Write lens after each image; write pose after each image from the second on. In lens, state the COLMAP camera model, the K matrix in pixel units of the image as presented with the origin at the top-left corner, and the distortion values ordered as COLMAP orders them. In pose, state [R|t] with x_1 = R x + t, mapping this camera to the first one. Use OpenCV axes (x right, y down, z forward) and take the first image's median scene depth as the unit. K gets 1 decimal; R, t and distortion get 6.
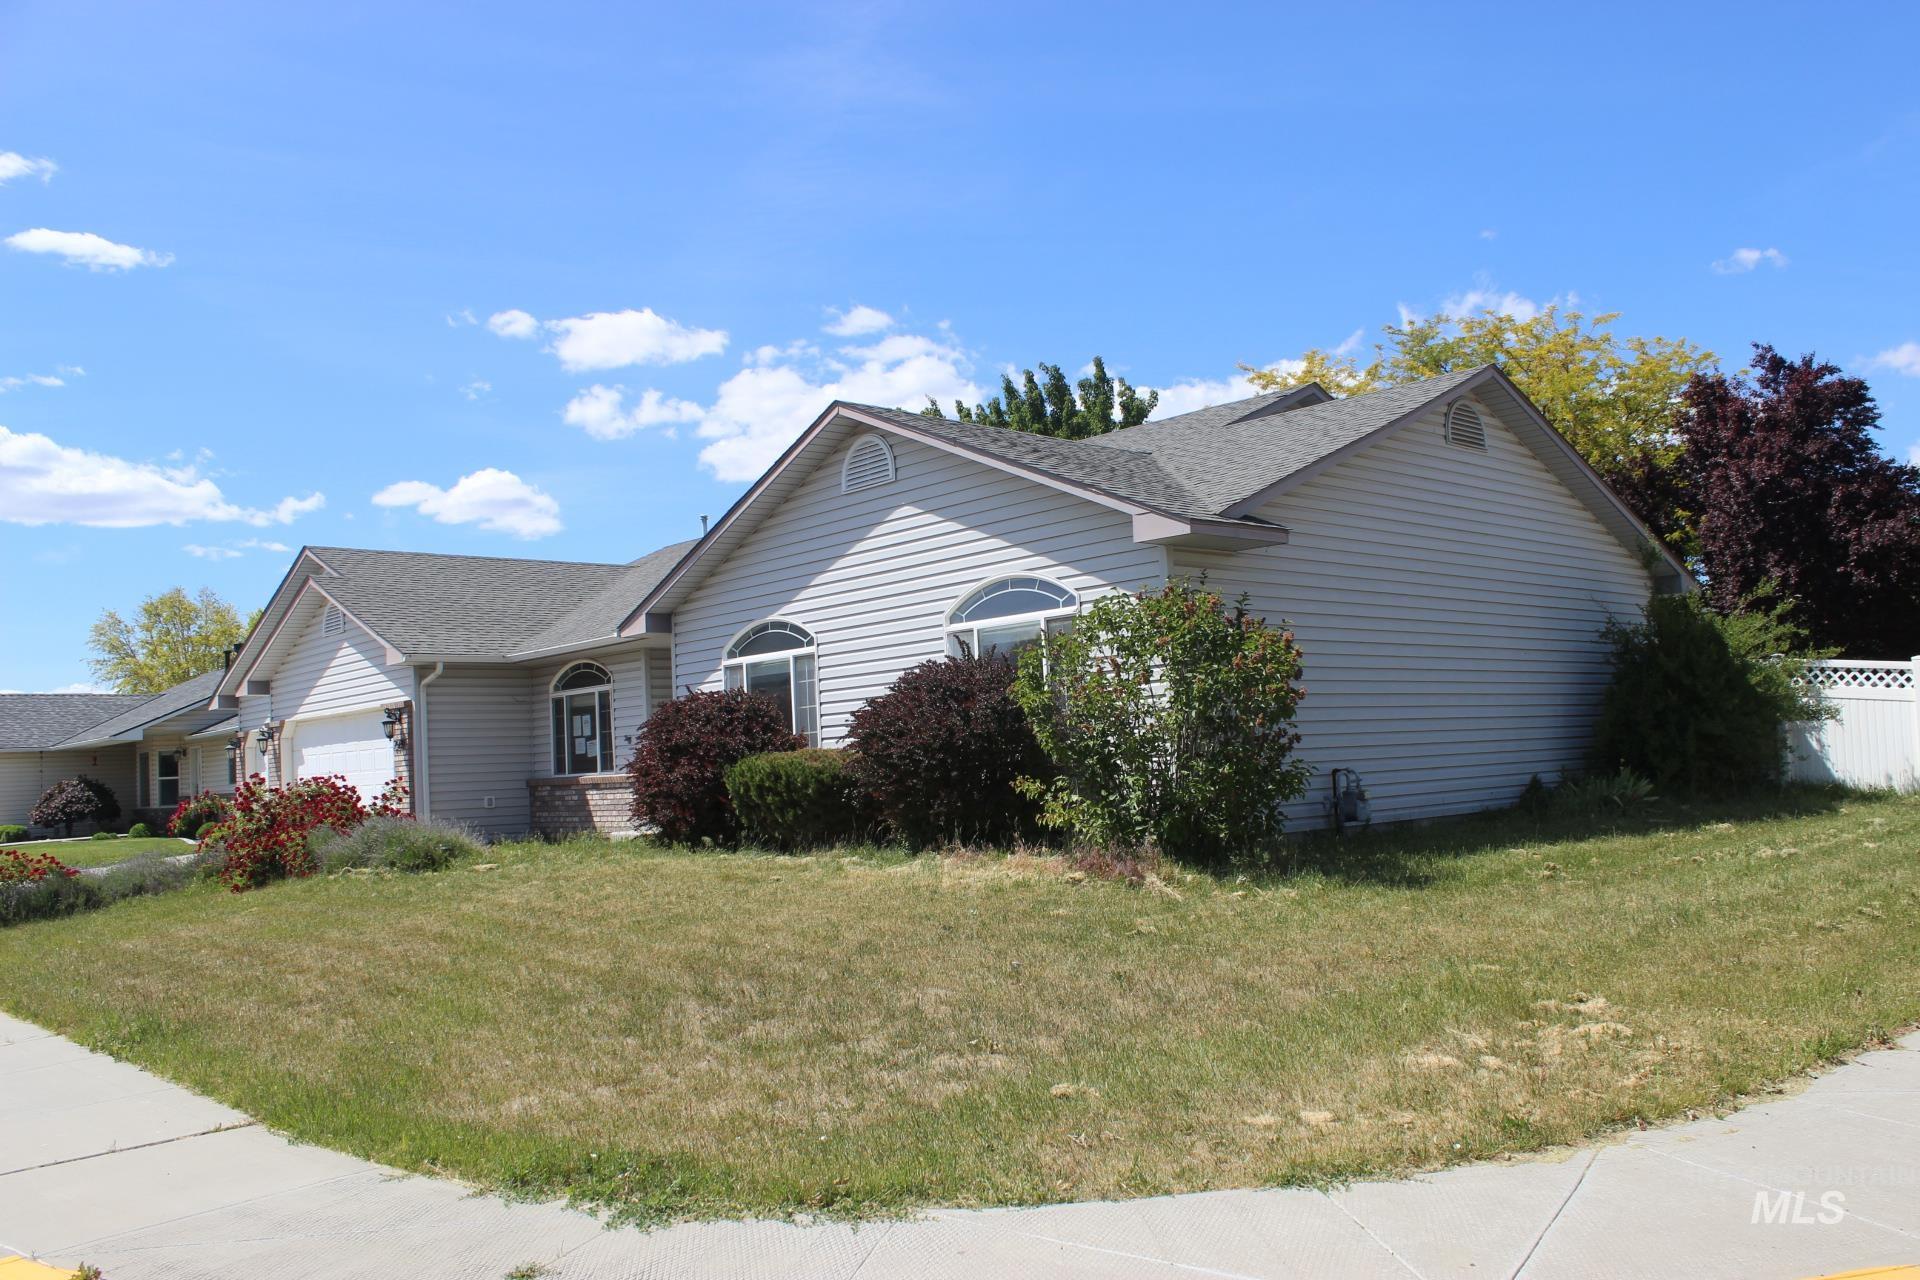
lens RADIAL K [[1606.7, 0, 972.2], [0, 1606.7, 657.3], [0, 0, 1]] dist [-0.143178, 0.108249]
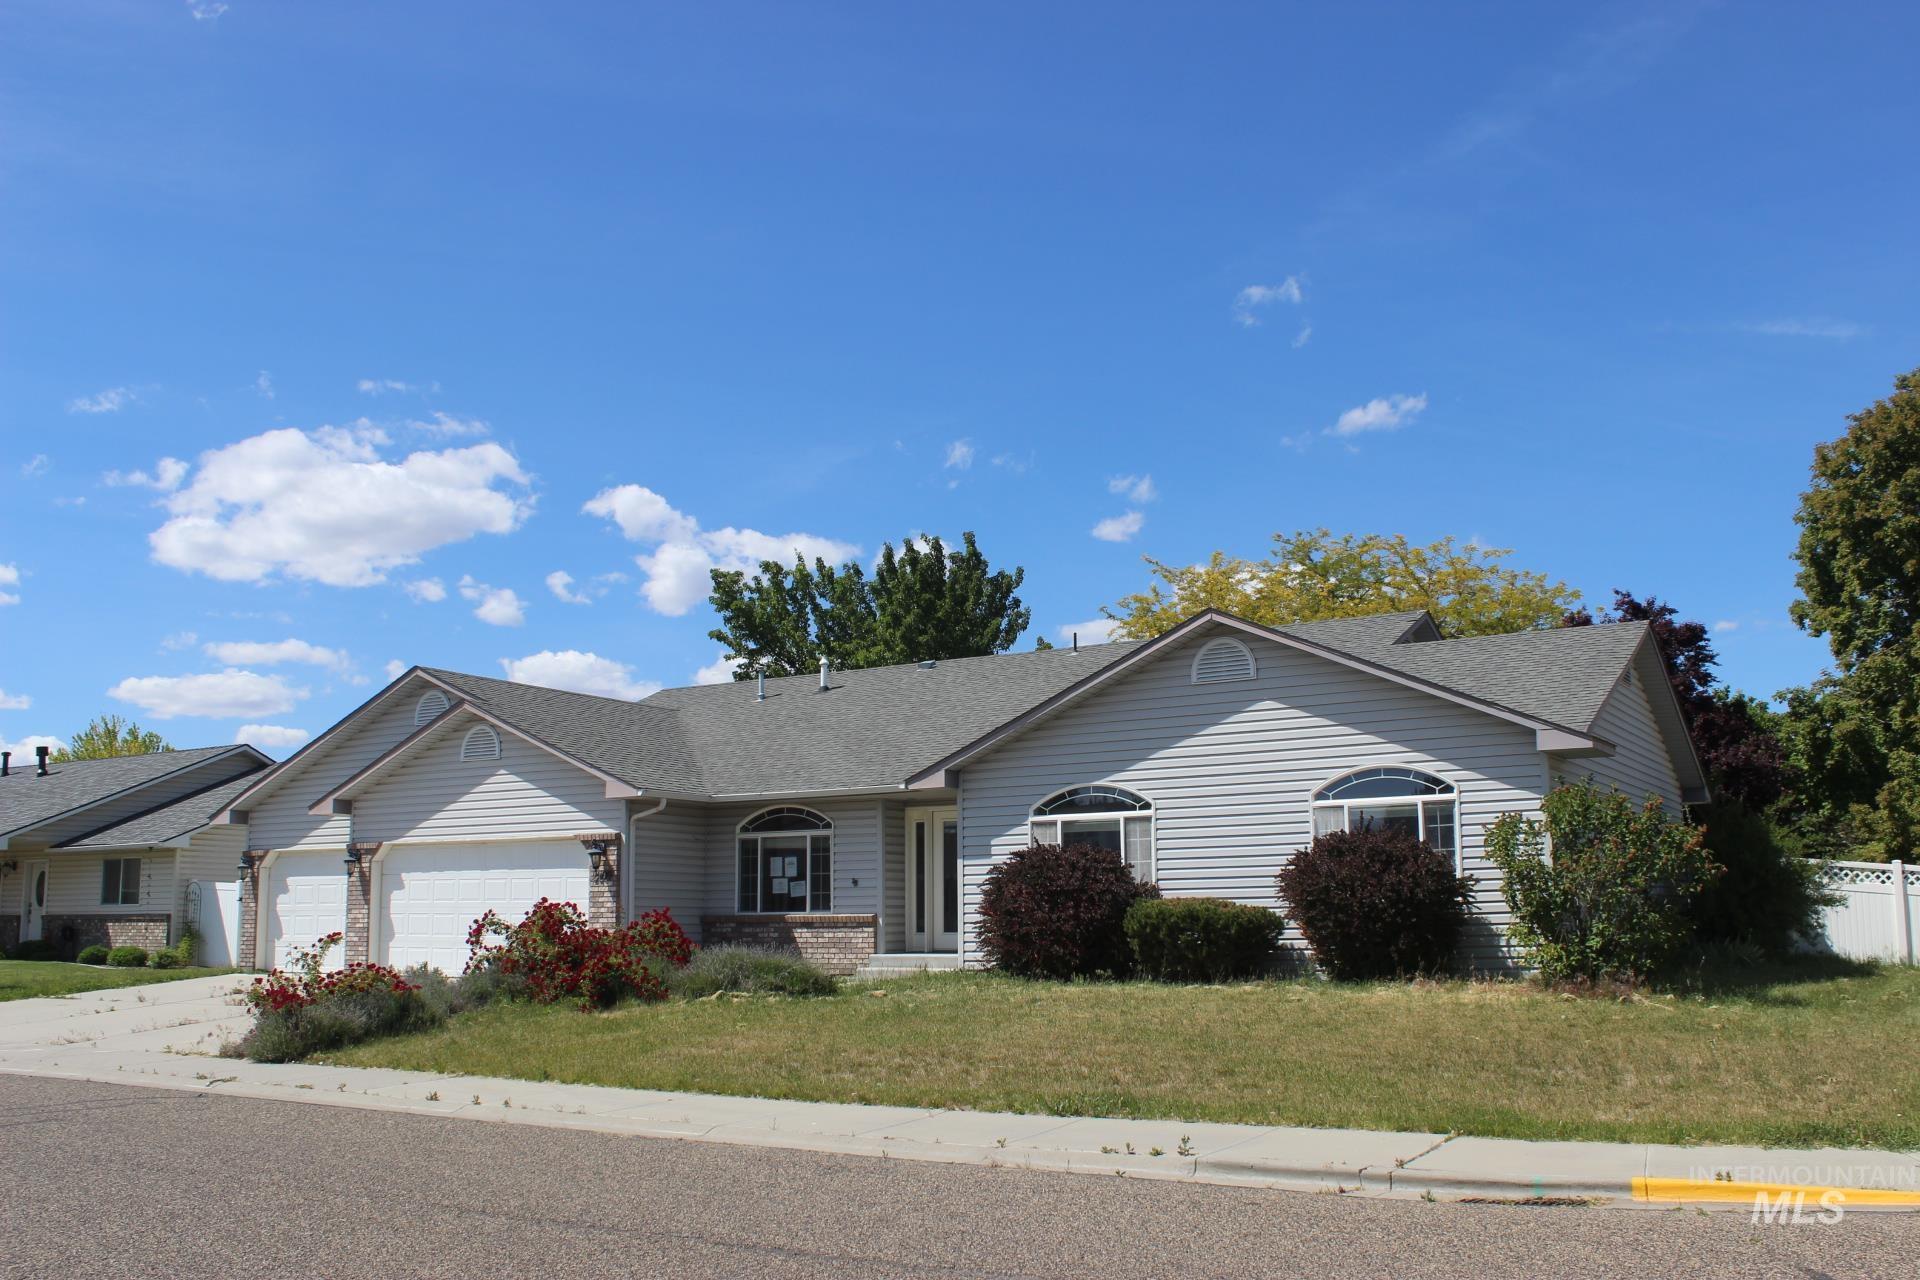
lens RADIAL K [[1734.0, 0, 956.7], [0, 1734.0, 632.5], [0, 0, 1]] dist [-0.099755, -0.001652]
pose [[0.963293, 0.085284, 0.254547, -0.502293], [-0.057731, 0.991822, -0.113827, 0.014550], [-0.262173, 0.094953, 0.960338, -0.170727]]
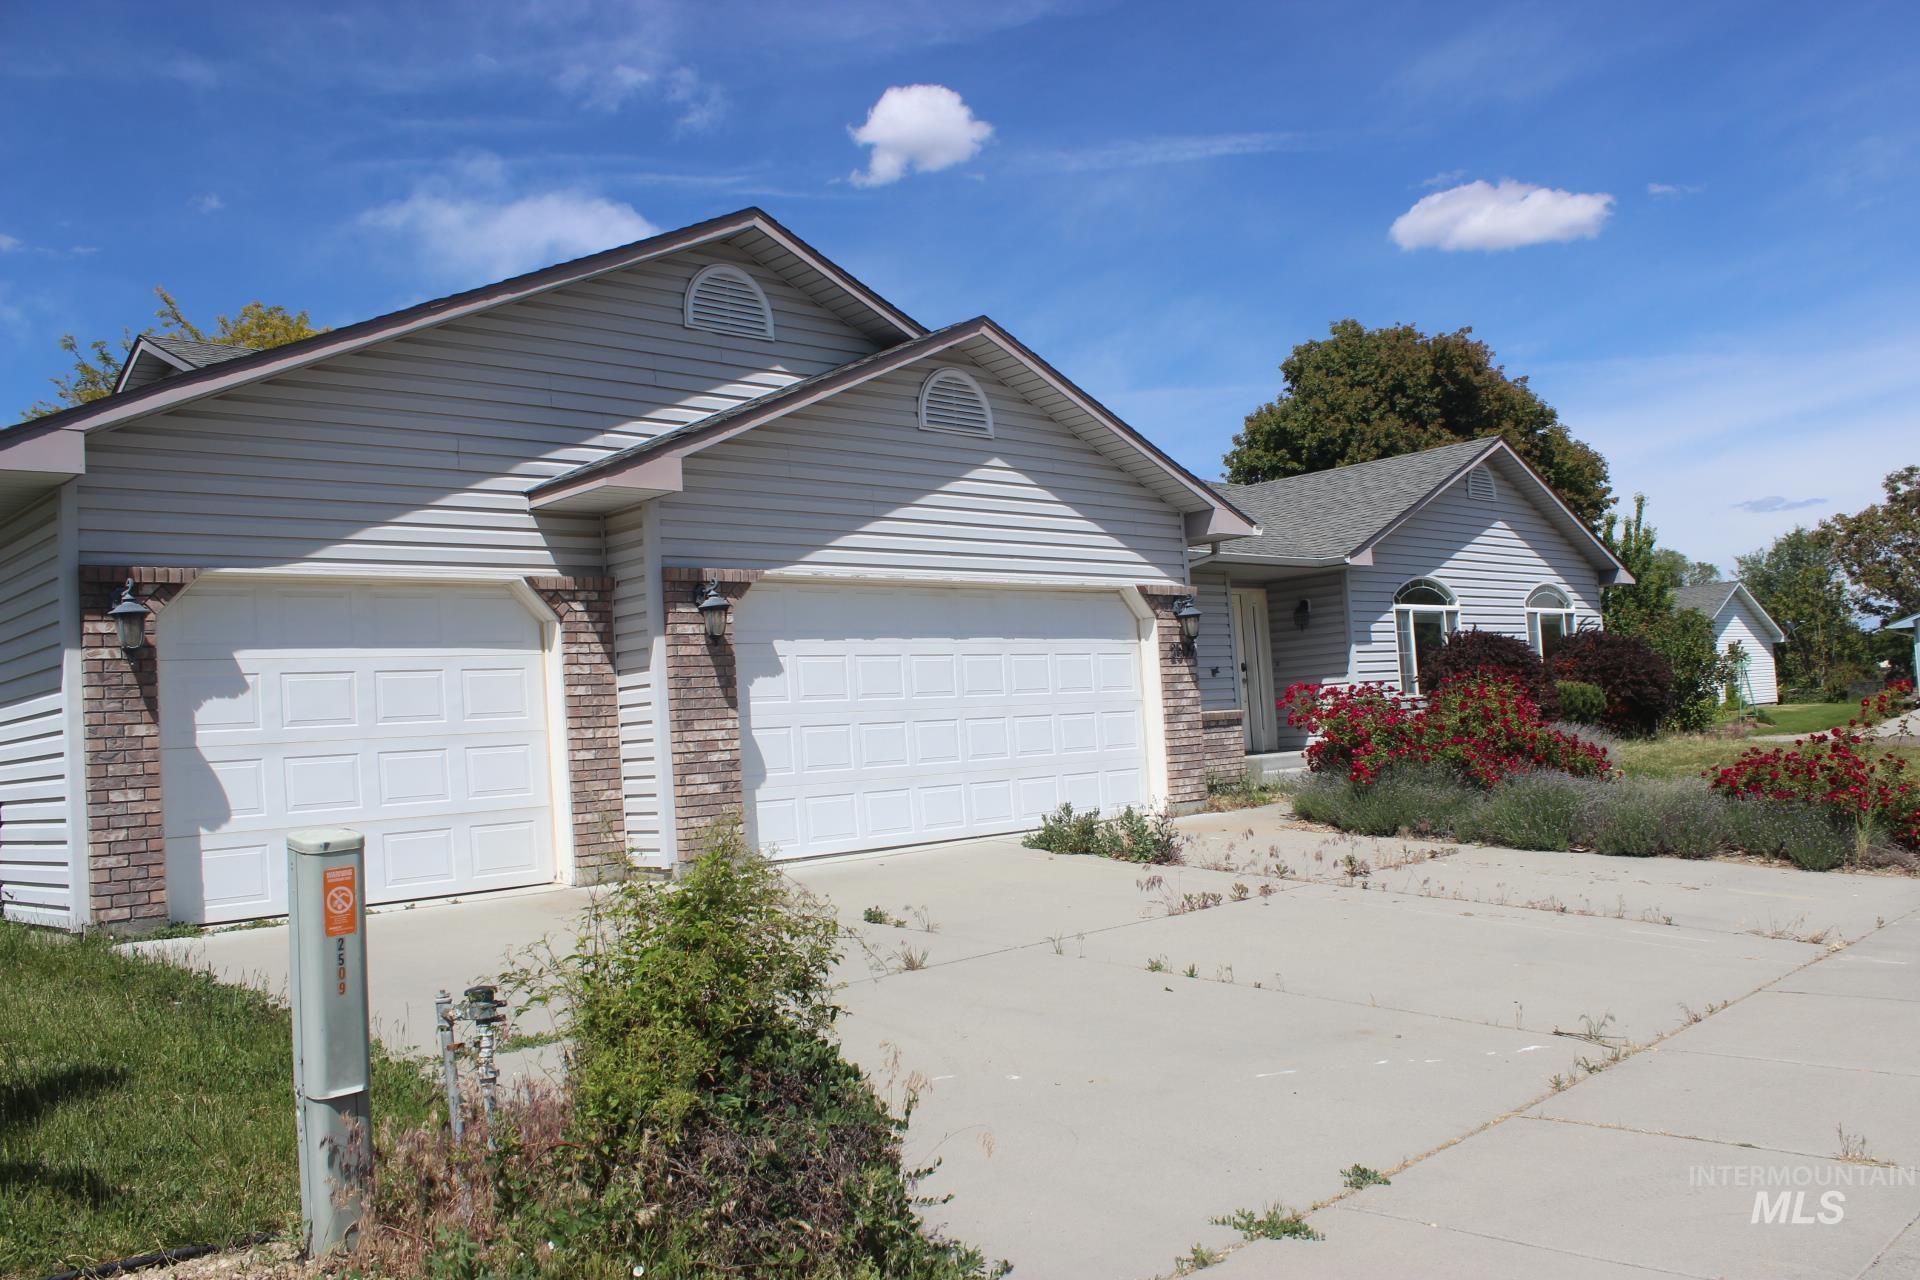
lens RADIAL K [[1606.7, 0, 960.7], [0, 1606.7, 641.7], [0, 0, 1]] dist [-0.143178, 0.108249]
pose [[-0.051247, 0.114068, 0.992150, -1.180171], [-0.001265, 0.993448, -0.114282, 0.147974], [-0.998685, -0.007112, -0.050767, 1.288925]]
